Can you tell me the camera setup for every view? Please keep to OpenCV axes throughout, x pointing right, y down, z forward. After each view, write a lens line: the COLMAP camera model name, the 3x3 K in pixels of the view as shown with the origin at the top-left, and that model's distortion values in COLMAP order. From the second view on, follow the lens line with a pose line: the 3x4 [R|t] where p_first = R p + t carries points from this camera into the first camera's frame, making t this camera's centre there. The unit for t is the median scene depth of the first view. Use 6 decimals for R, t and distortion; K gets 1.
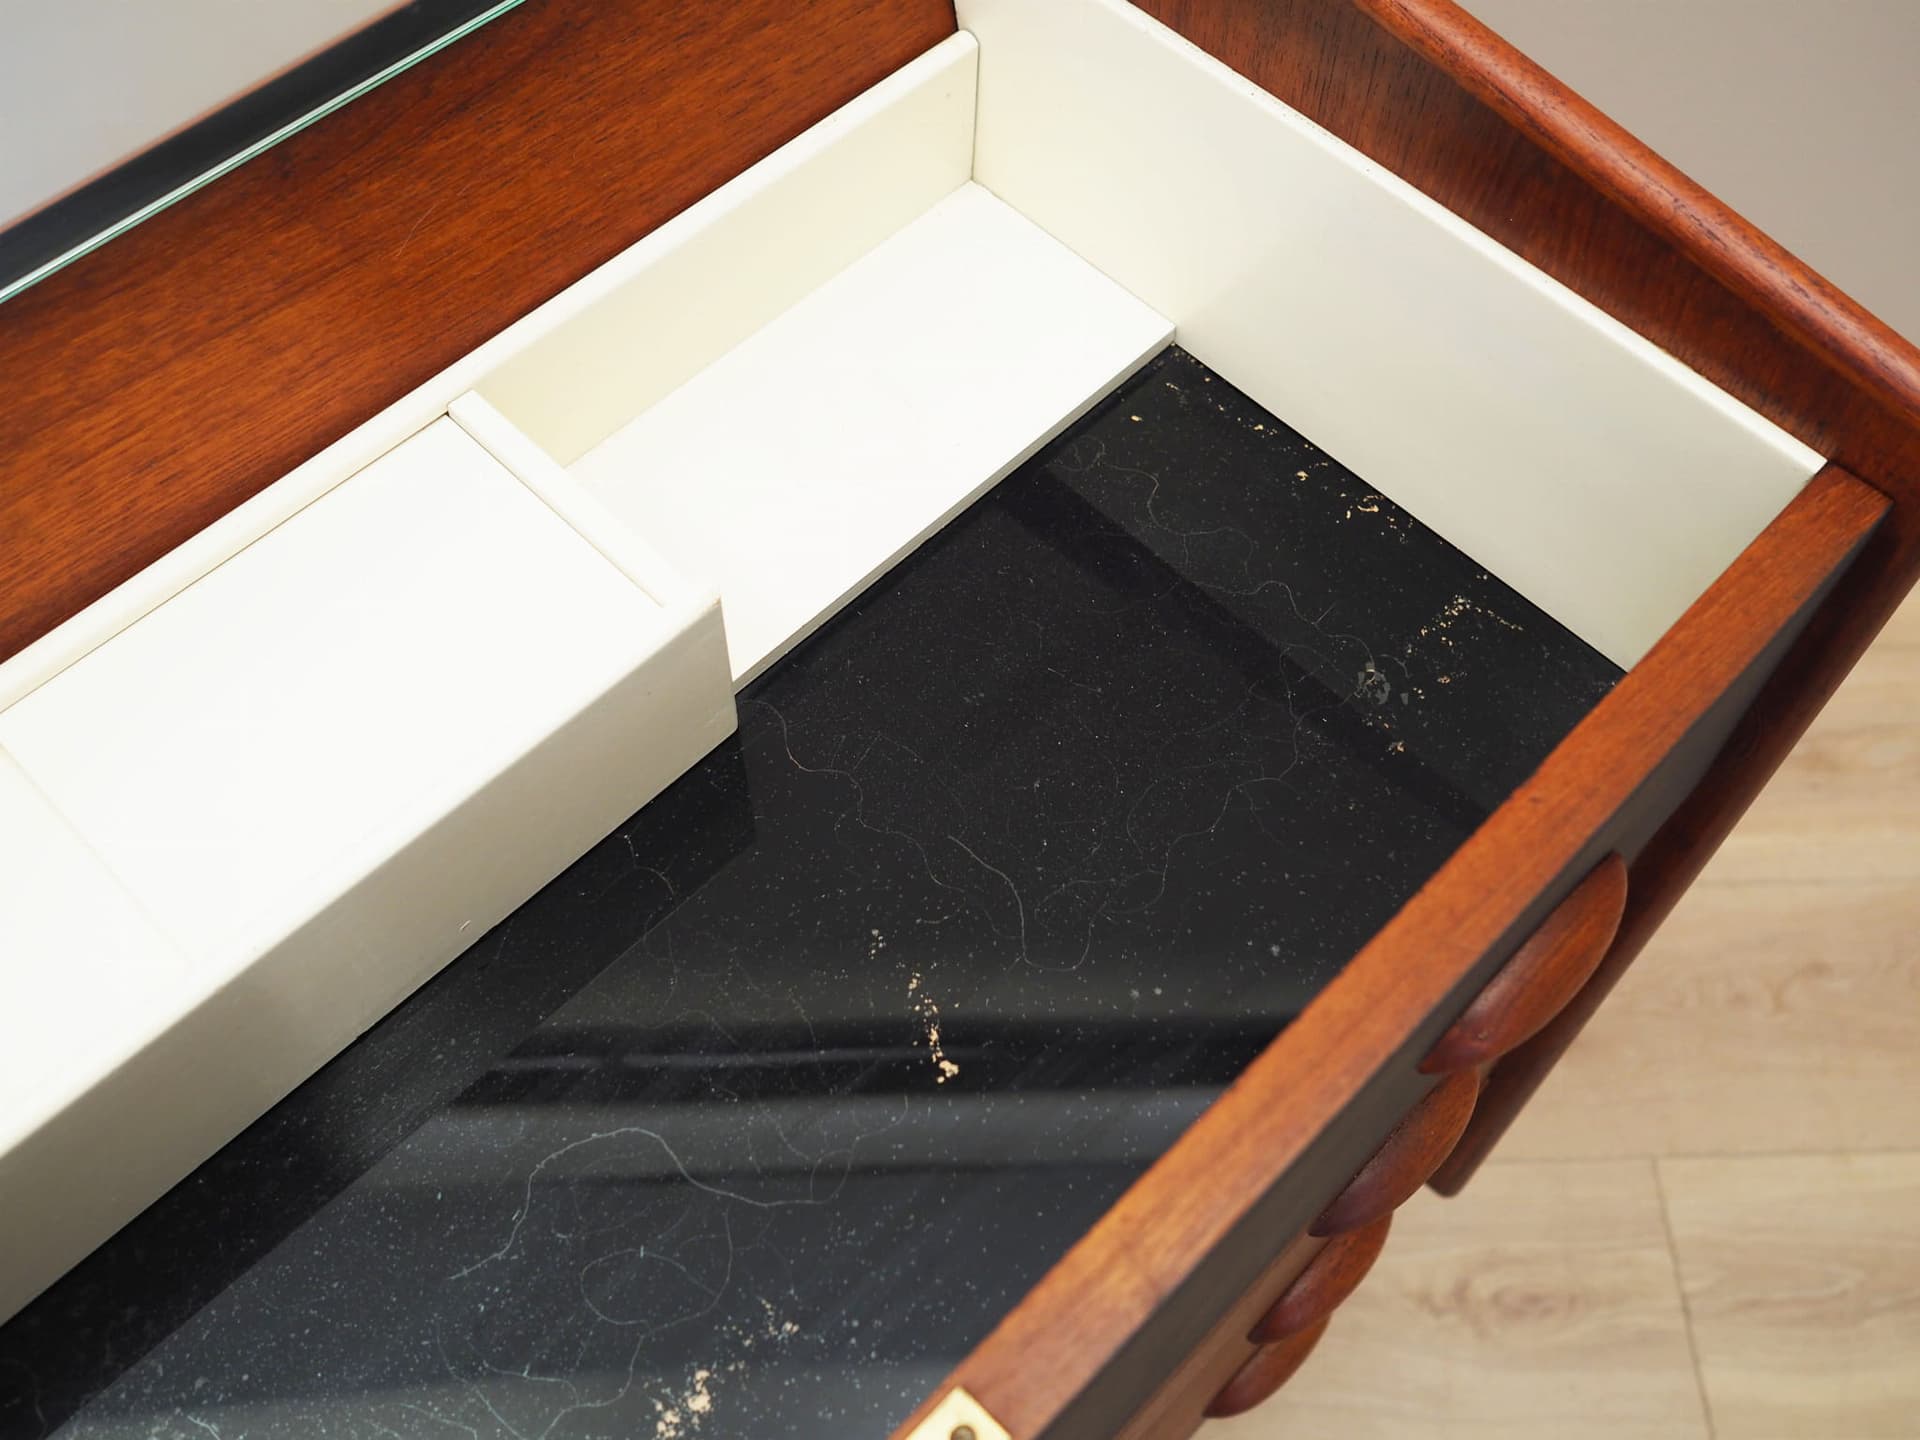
lens RADIAL K [[1995.2, 0, 960.1], [0, 1995.2, 707.9], [0, 0, 1]] dist [-0.020240, 0.001195]
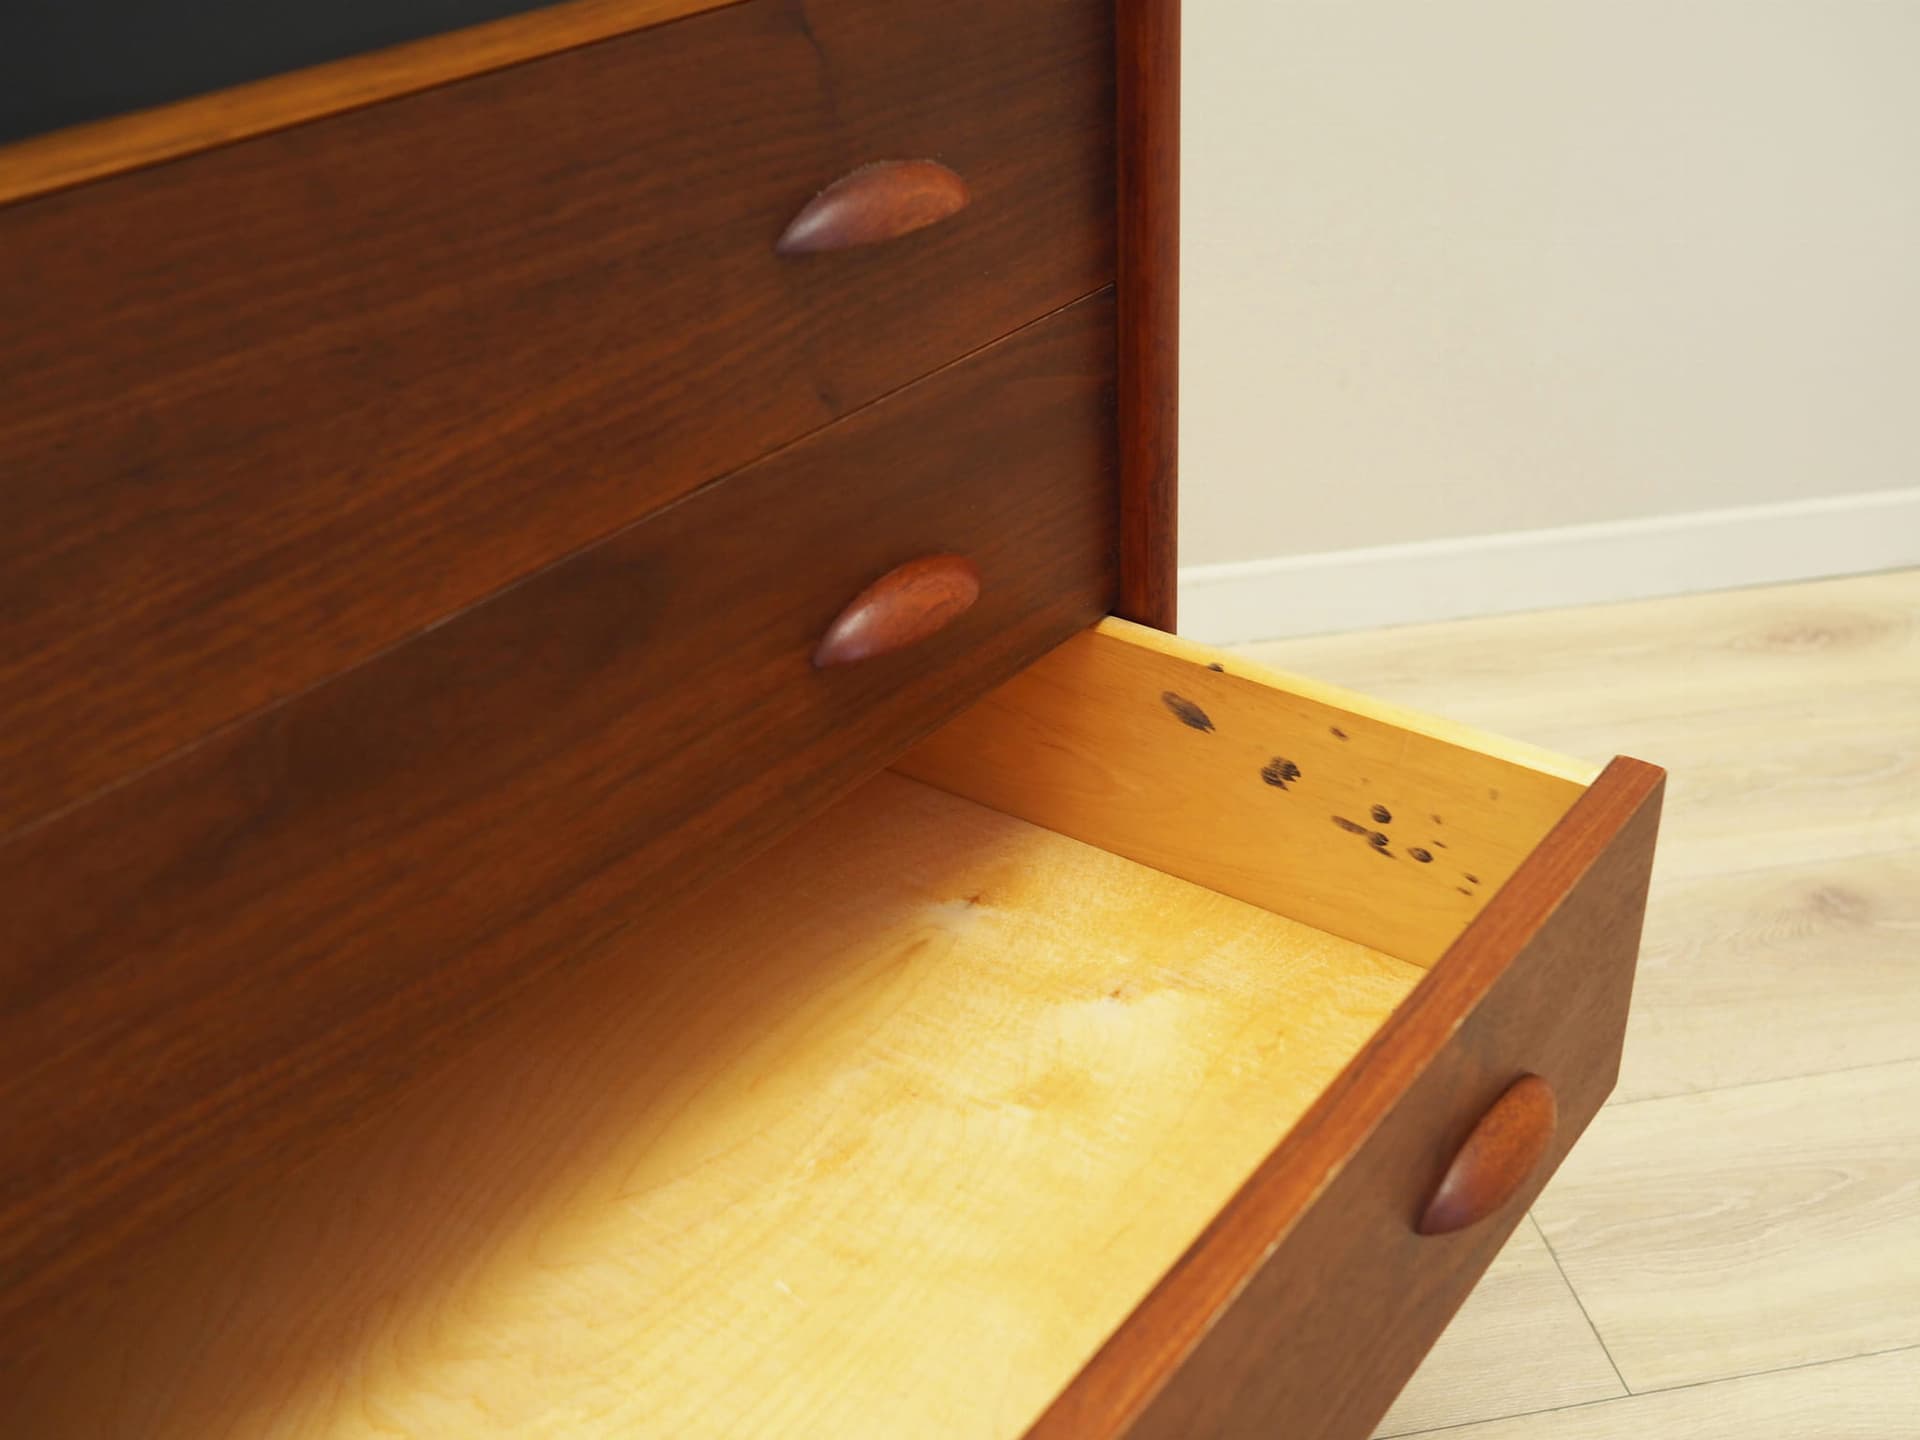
lens RADIAL K [[2057.7, 0, 960.0], [0, 2057.7, 720.0], [0, 0, 1]] dist [-0.026267, 0.000993]
pose [[0.989028, -0.126592, 0.076149, 0.162644], [0.147466, 0.876839, -0.457610, 0.889076], [-0.008841, 0.463819, 0.885886, 0.277988]]
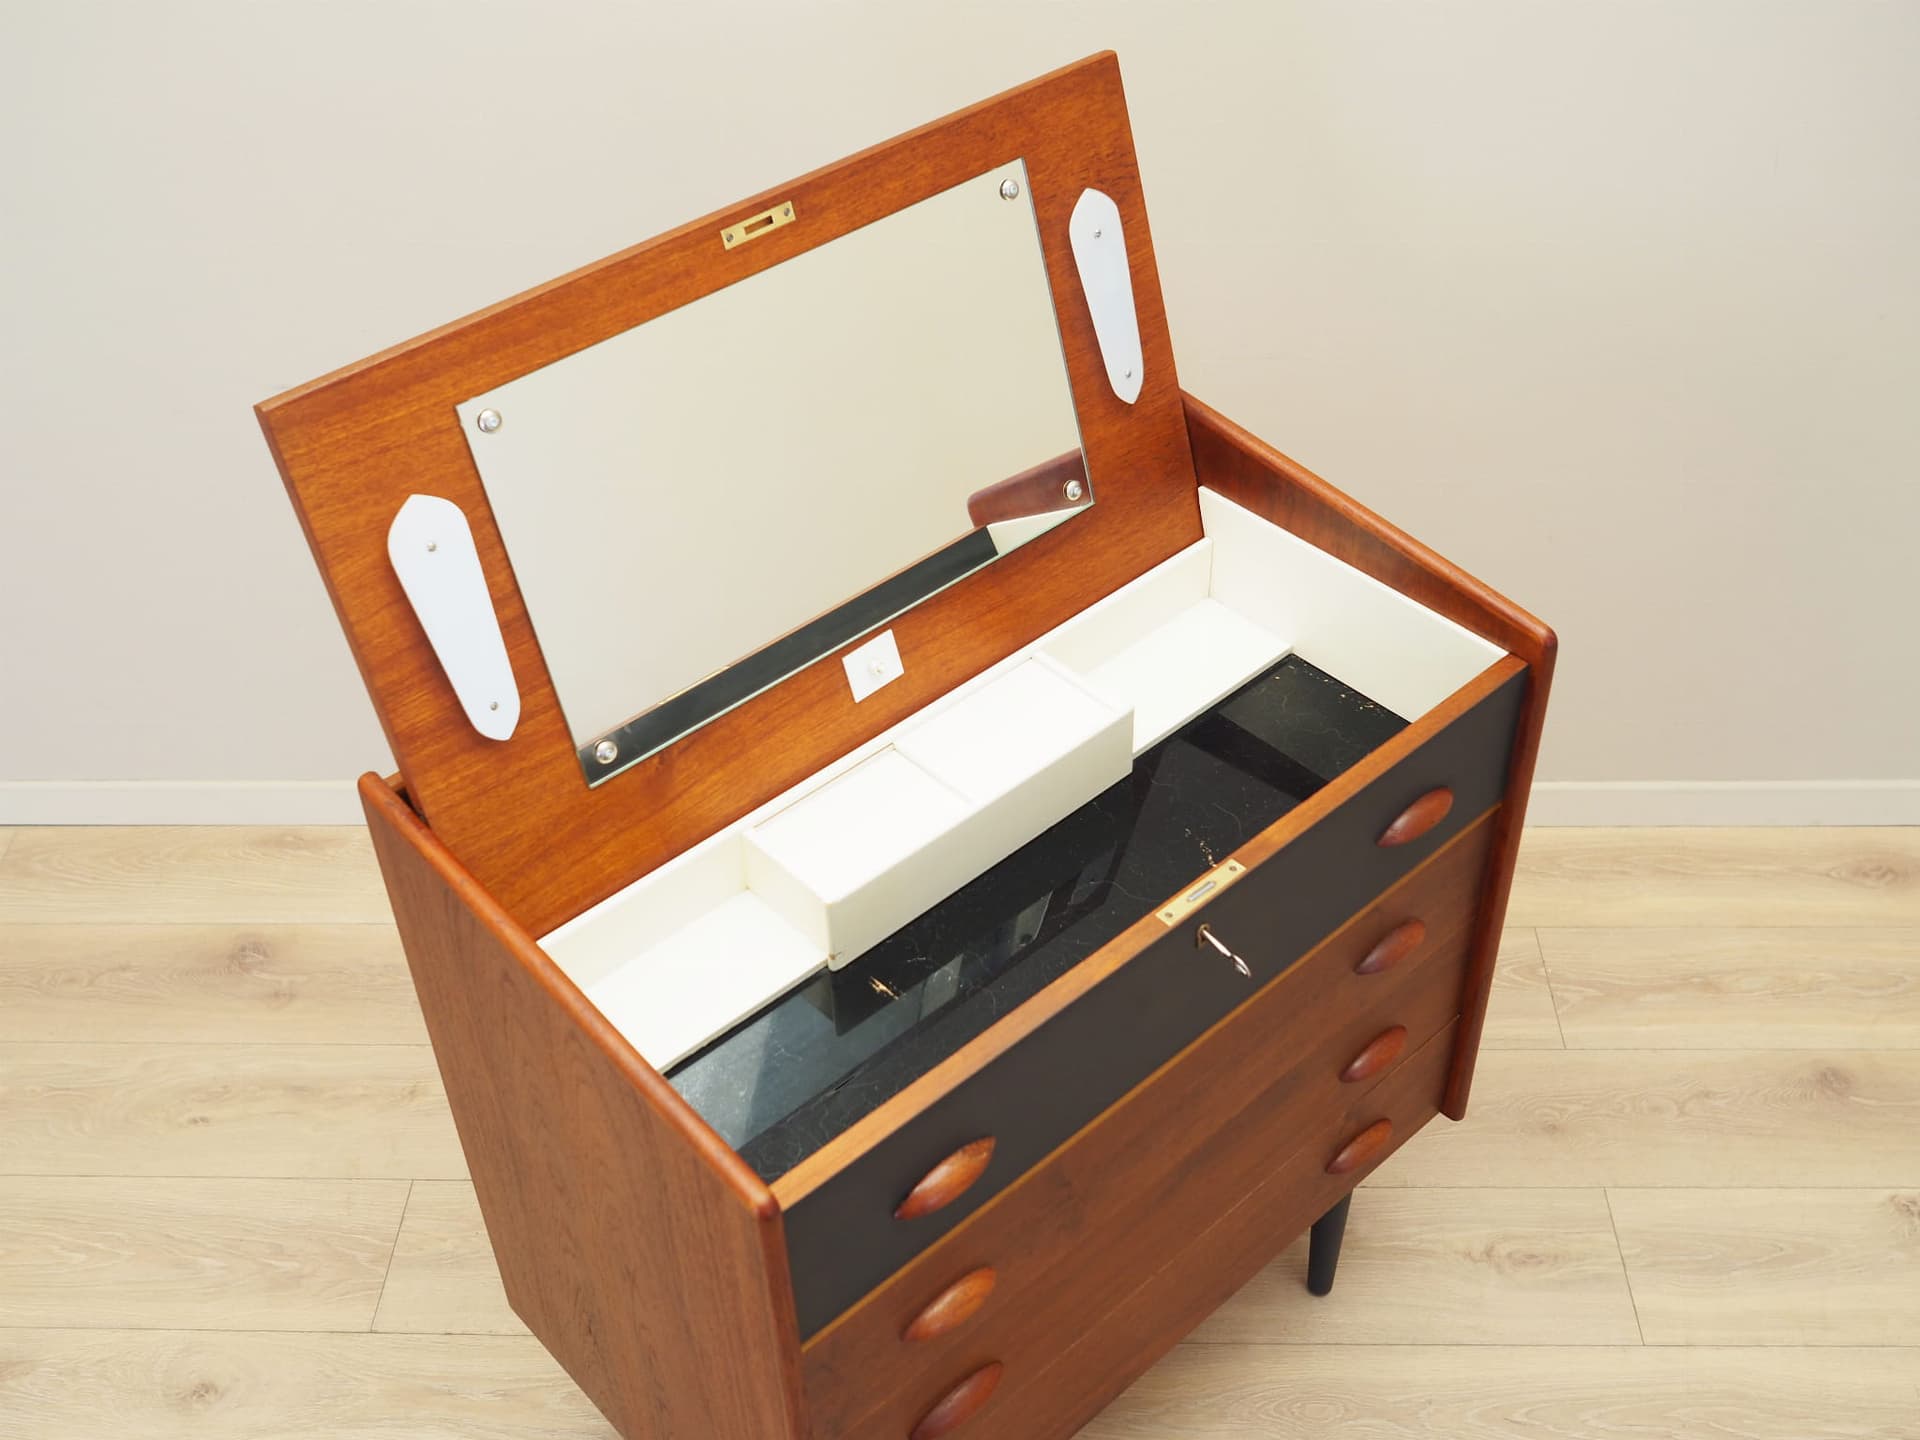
lens RADIAL K [[1995.2, 0, 960.1], [0, 1995.2, 707.9], [0, 0, 1]] dist [-0.020240, 0.001195]
pose [[0.996895, -0.006649, -0.078456, -0.124873], [-0.017470, 0.952913, -0.302740, 0.718552], [0.076774, 0.303170, 0.949839, -1.548203]]
